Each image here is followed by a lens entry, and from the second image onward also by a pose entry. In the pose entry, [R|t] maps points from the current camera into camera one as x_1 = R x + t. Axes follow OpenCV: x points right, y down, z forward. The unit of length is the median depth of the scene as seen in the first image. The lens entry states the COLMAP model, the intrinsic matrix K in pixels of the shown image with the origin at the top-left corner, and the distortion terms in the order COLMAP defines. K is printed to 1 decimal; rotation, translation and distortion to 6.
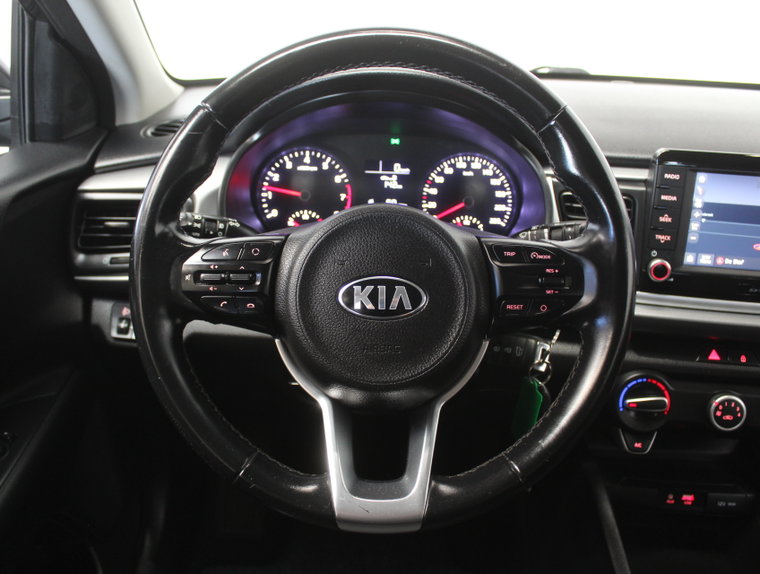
lens RADIAL K [[727.9, 0, 380.0], [0, 727.9, 287.0], [0, 0, 1]] dist [-0.184267, 0.245166]
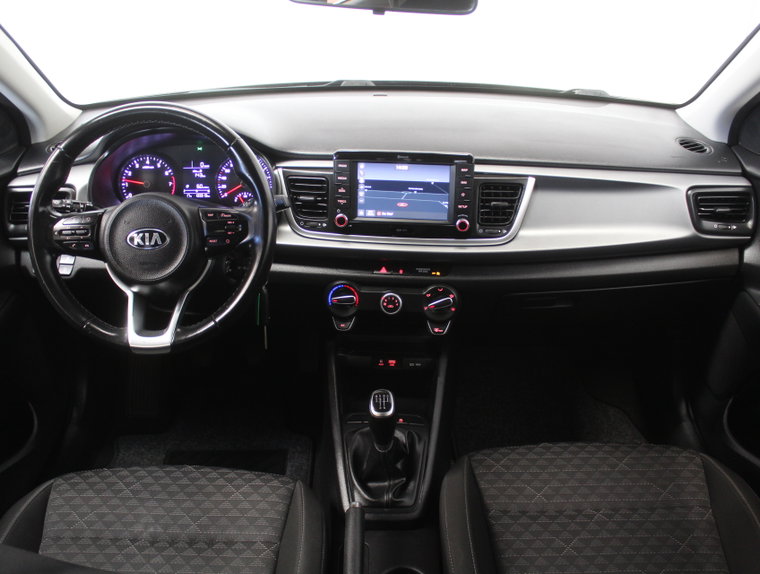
lens RADIAL K [[727.9, 0, 380.0], [0, 727.9, 287.0], [0, 0, 1]] dist [-0.184267, 0.245166]
pose [[0.999052, -0.035640, 0.024996, 0.426704], [0.034321, 0.998091, 0.051354, 0.048717], [-0.026778, -0.050447, 0.998368, -0.738438]]
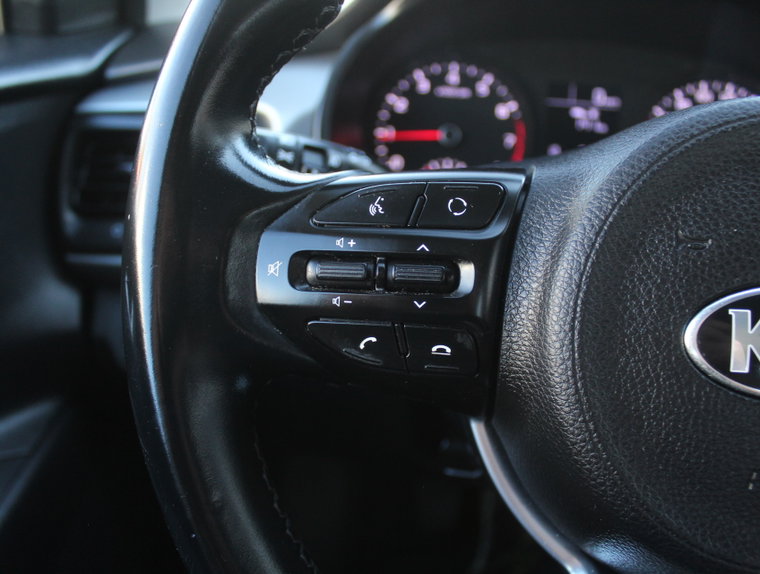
lens RADIAL K [[727.9, 0, 380.0], [0, 727.9, 287.0], [0, 0, 1]] dist [-0.184267, 0.245166]
pose [[0.997098, 0.036282, -0.066929, -0.130218], [-0.035193, 0.999229, 0.017380, -0.008579], [0.067508, -0.014974, 0.997606, 0.437225]]
